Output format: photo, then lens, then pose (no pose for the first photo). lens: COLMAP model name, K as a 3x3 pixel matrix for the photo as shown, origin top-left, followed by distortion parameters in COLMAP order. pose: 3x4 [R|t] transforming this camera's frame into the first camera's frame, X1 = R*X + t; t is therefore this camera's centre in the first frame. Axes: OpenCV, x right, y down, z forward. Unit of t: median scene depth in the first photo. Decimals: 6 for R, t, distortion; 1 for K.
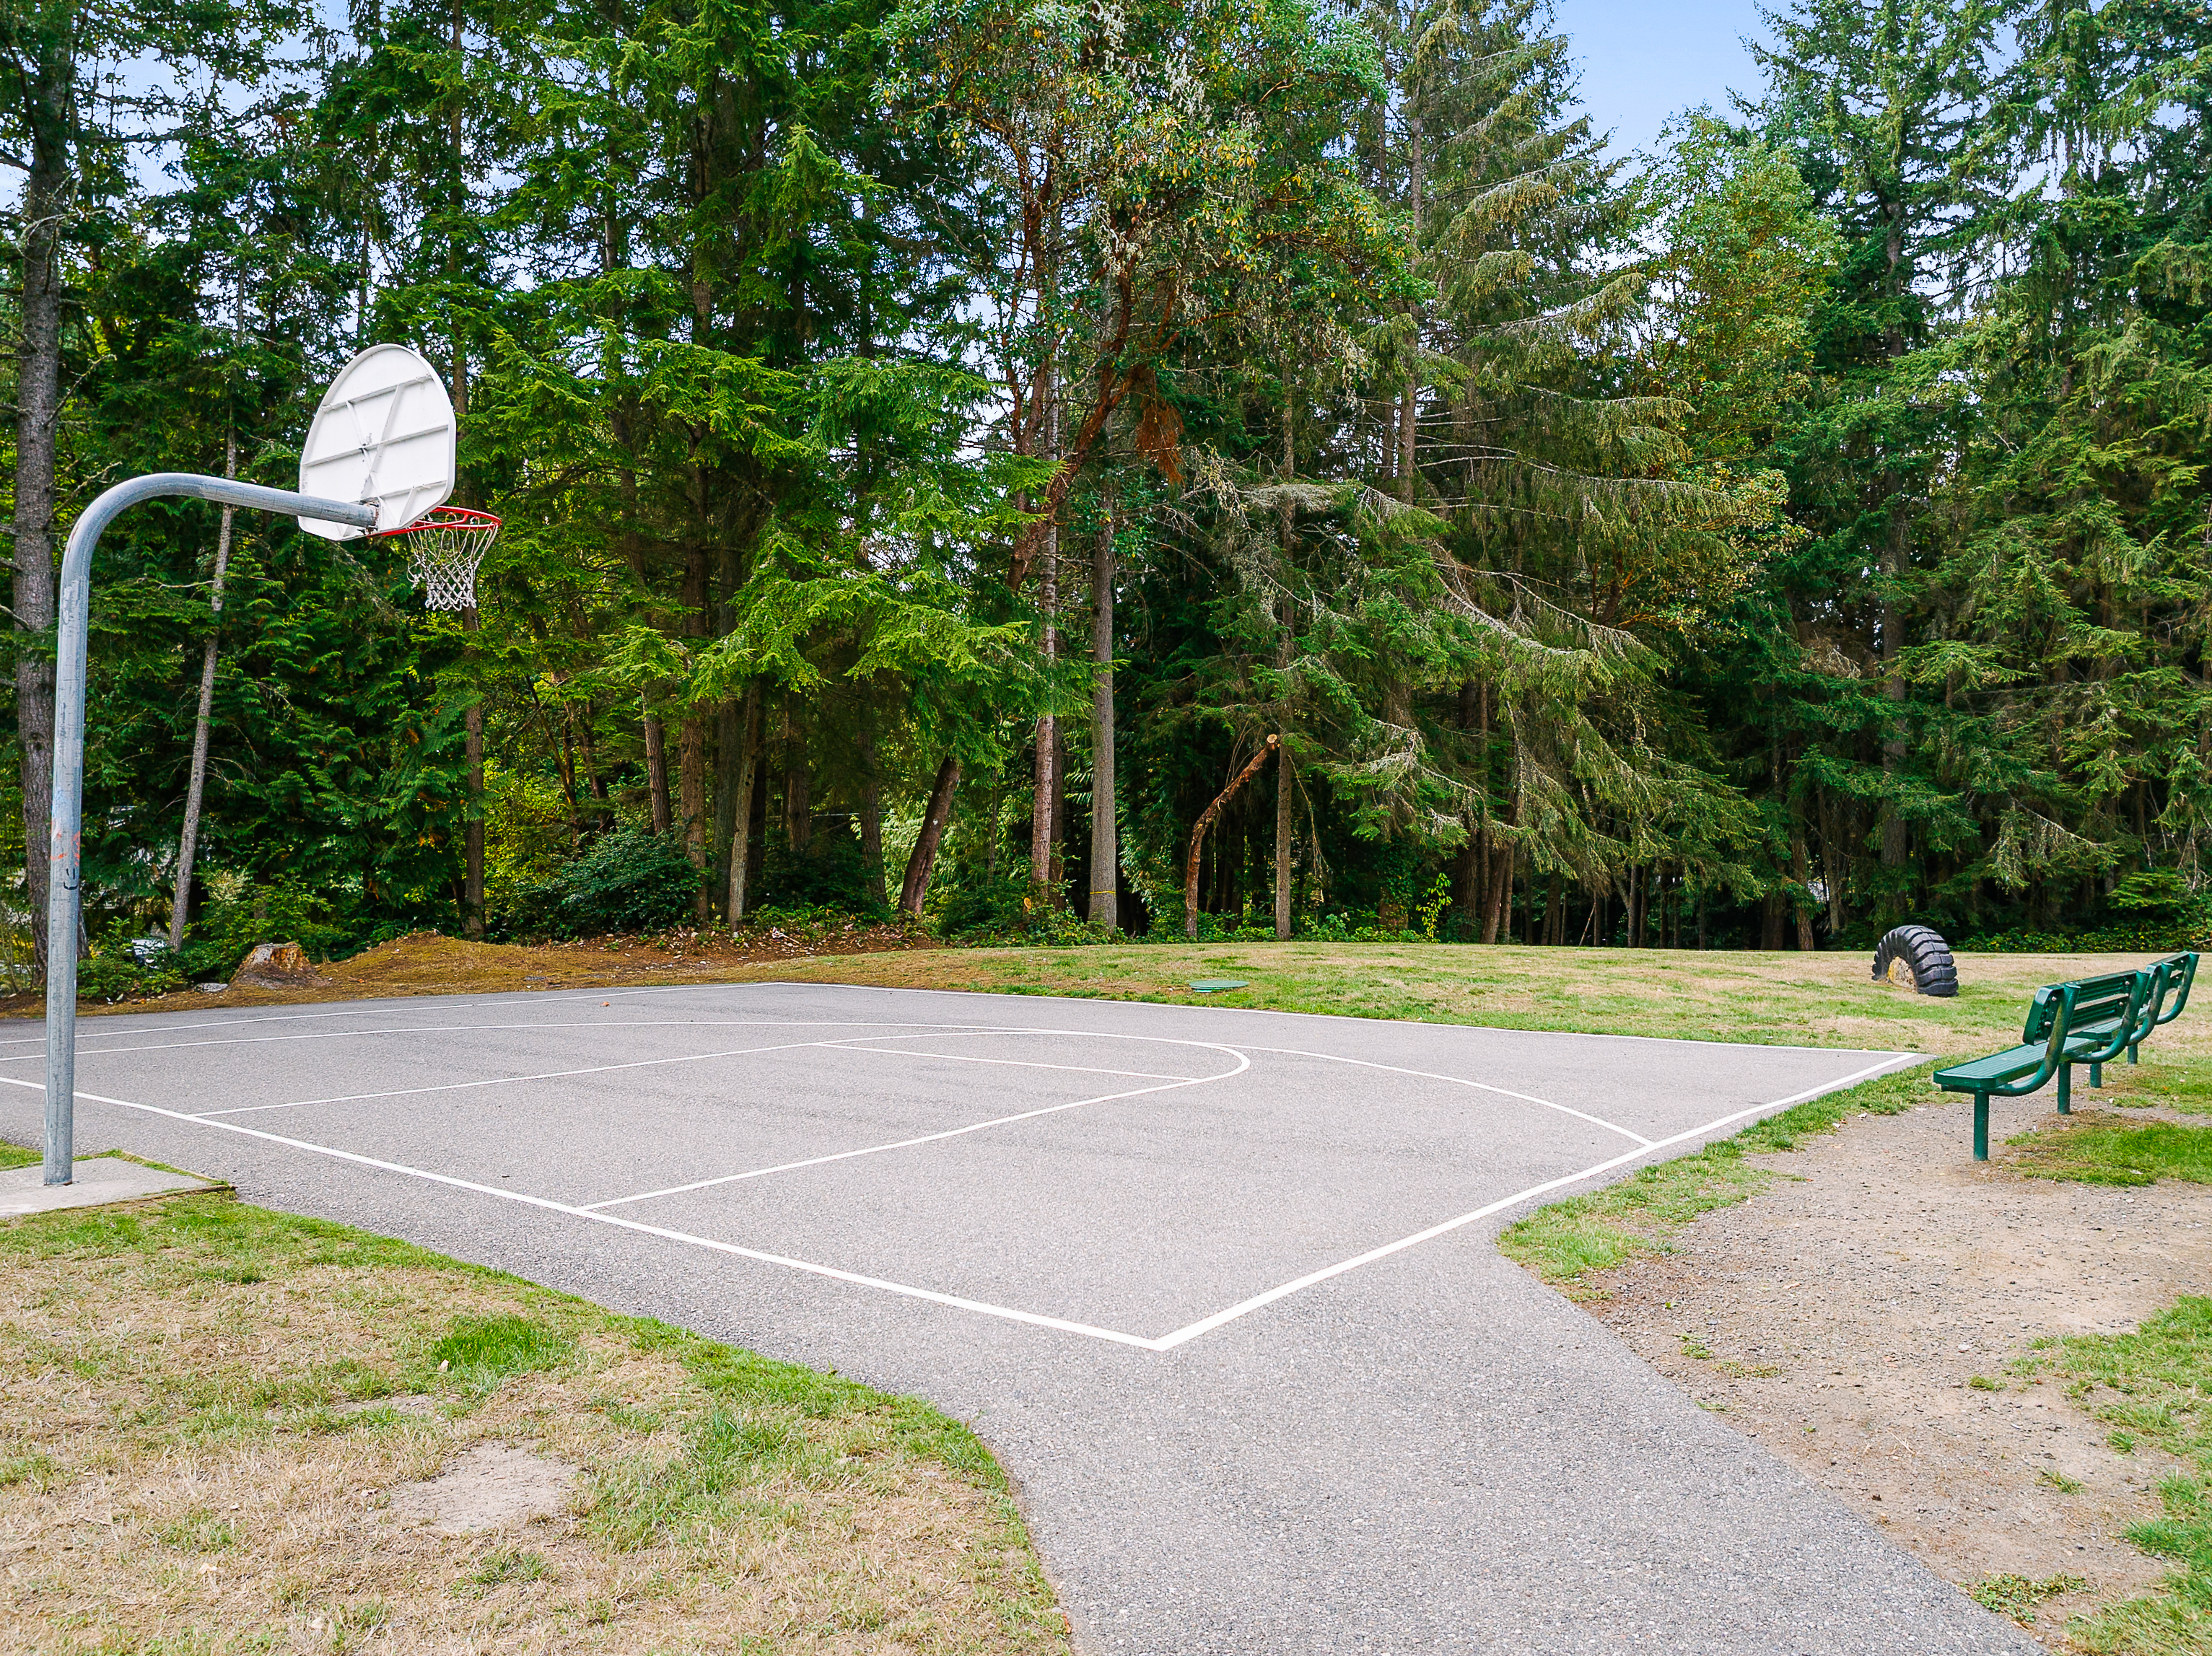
lens RADIAL K [[1548.8, 0, 1065.9], [0, 1548.8, 828.2], [0, 0, 1]] dist [-0.009971, -0.004531]
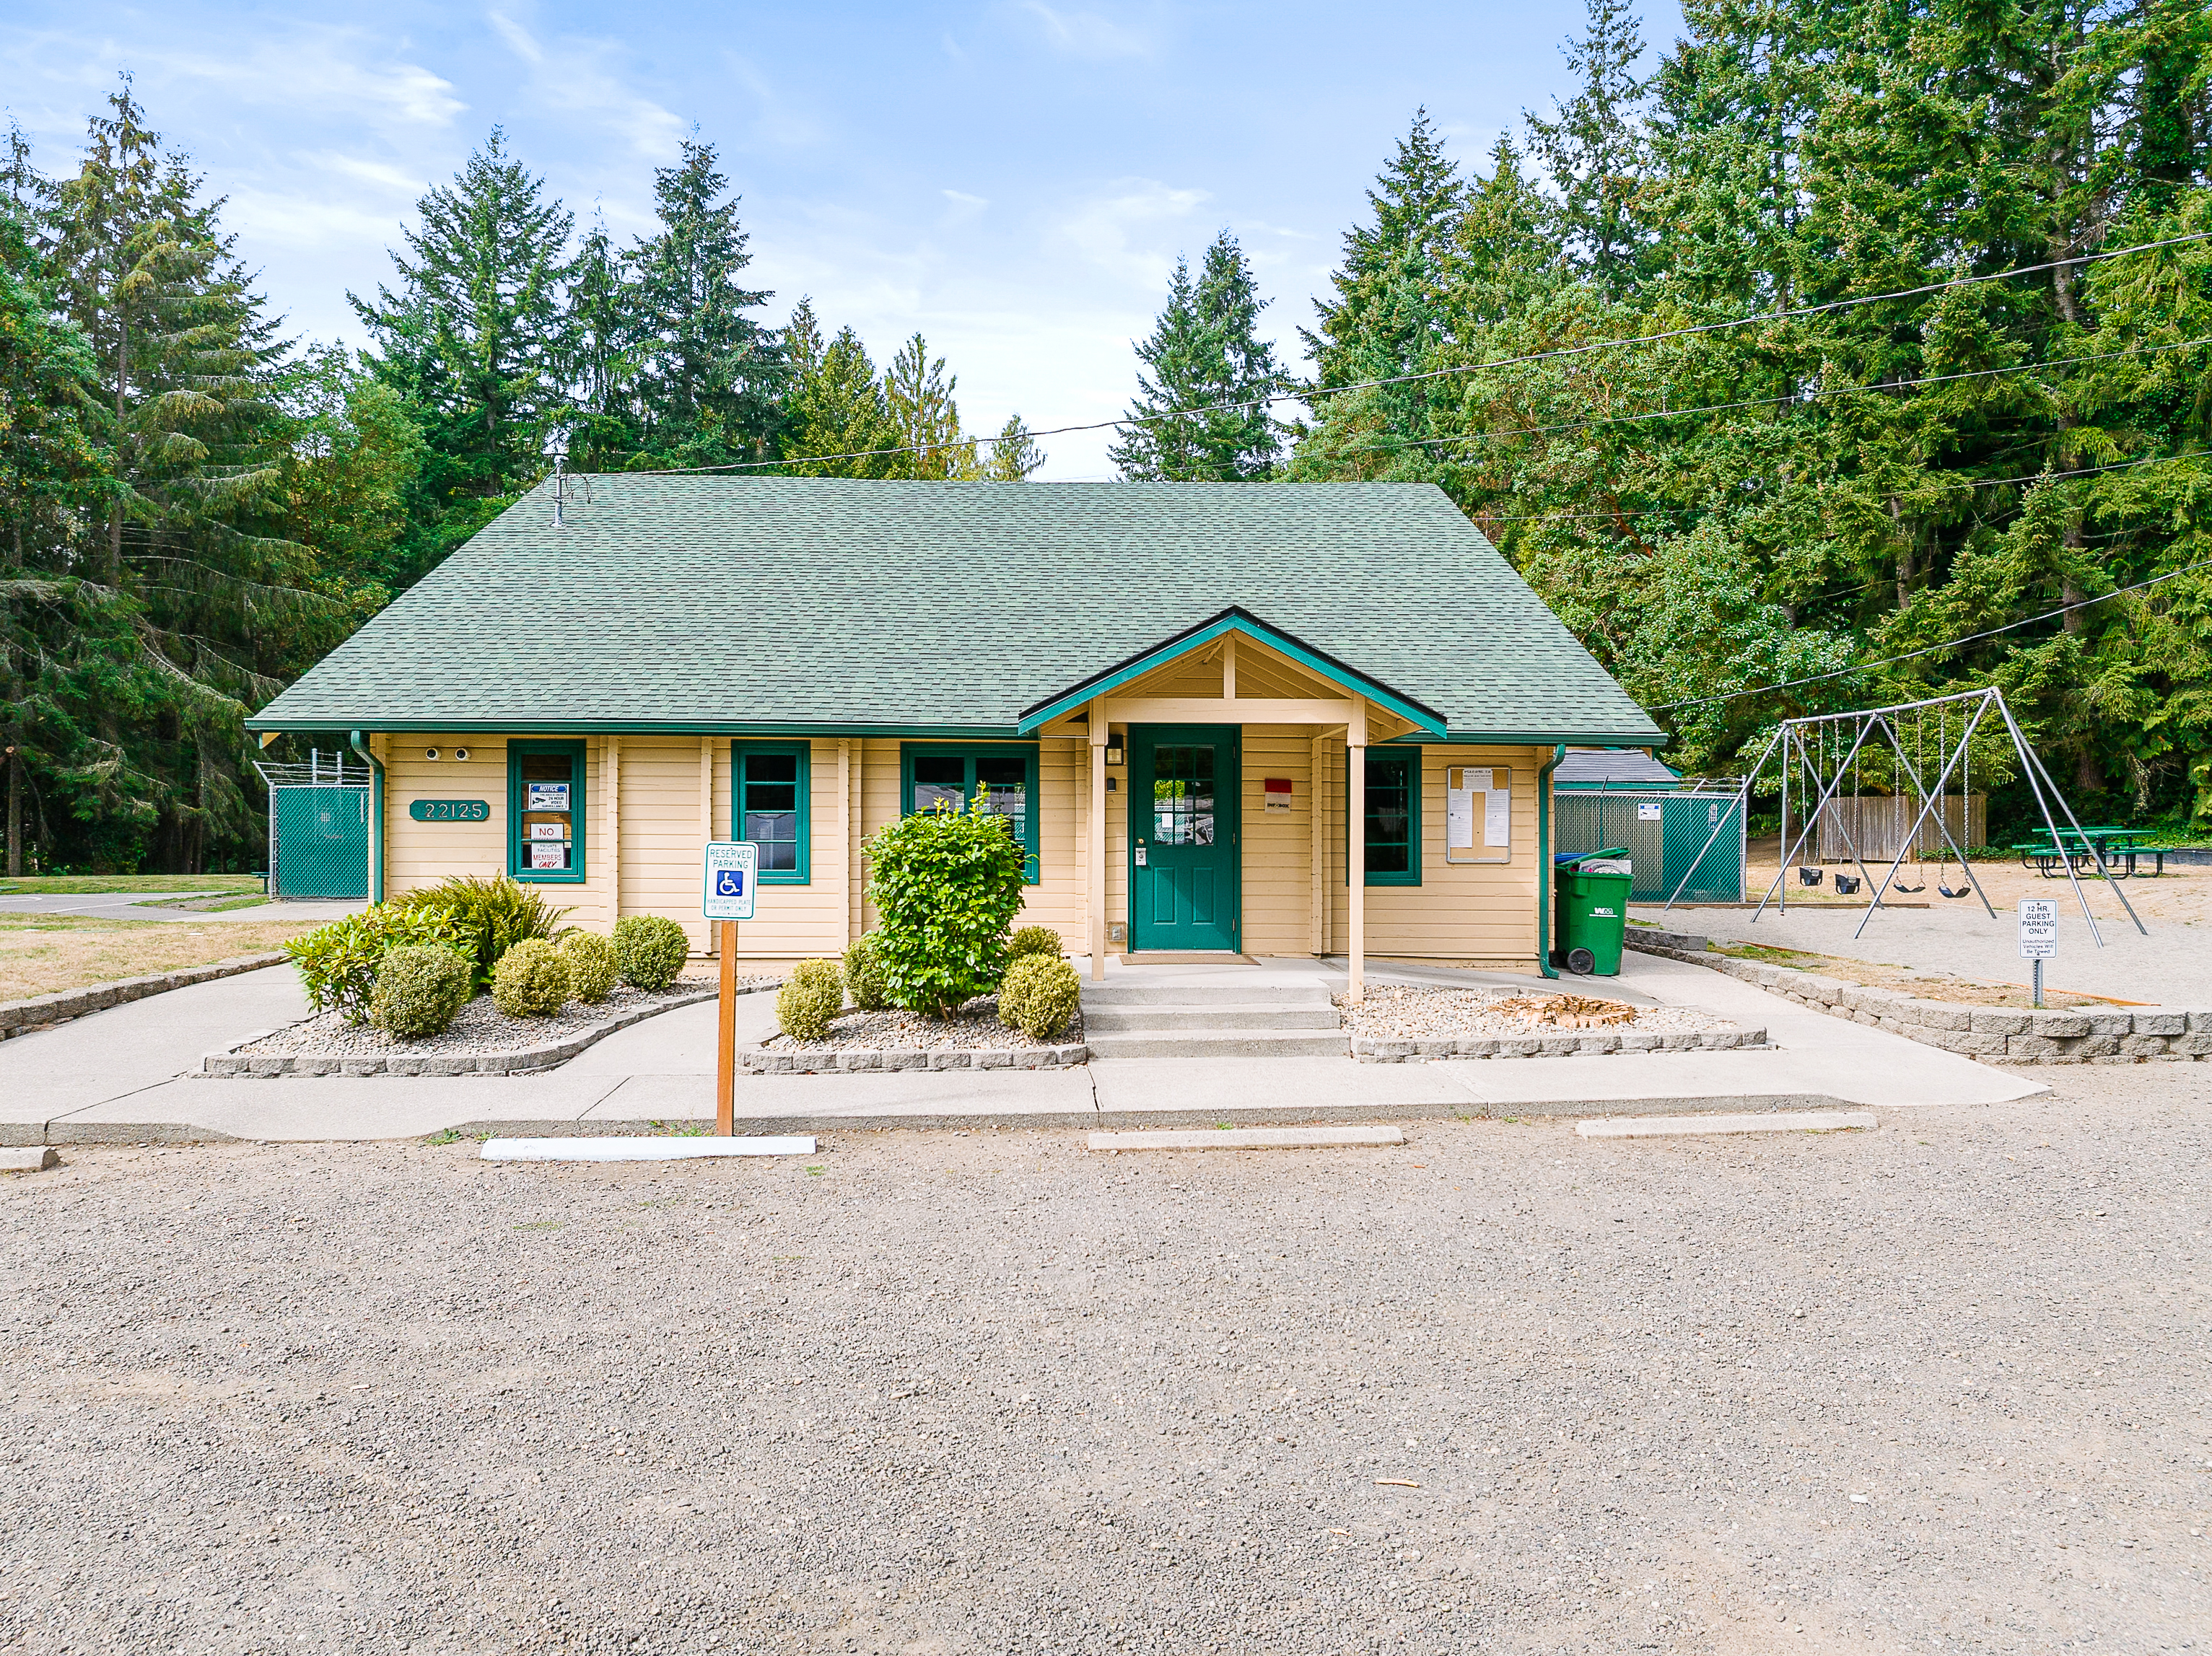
lens RADIAL K [[1540.1, 0, 1106.0], [0, 1540.1, 828.0], [0, 0, 1]] dist [-0.029050, -0.002768]
pose [[0.708319, -0.010189, 0.705819, -0.137082], [-0.005593, 0.999783, 0.020046, -0.016697], [-0.705871, -0.018147, 0.708108, -0.710506]]
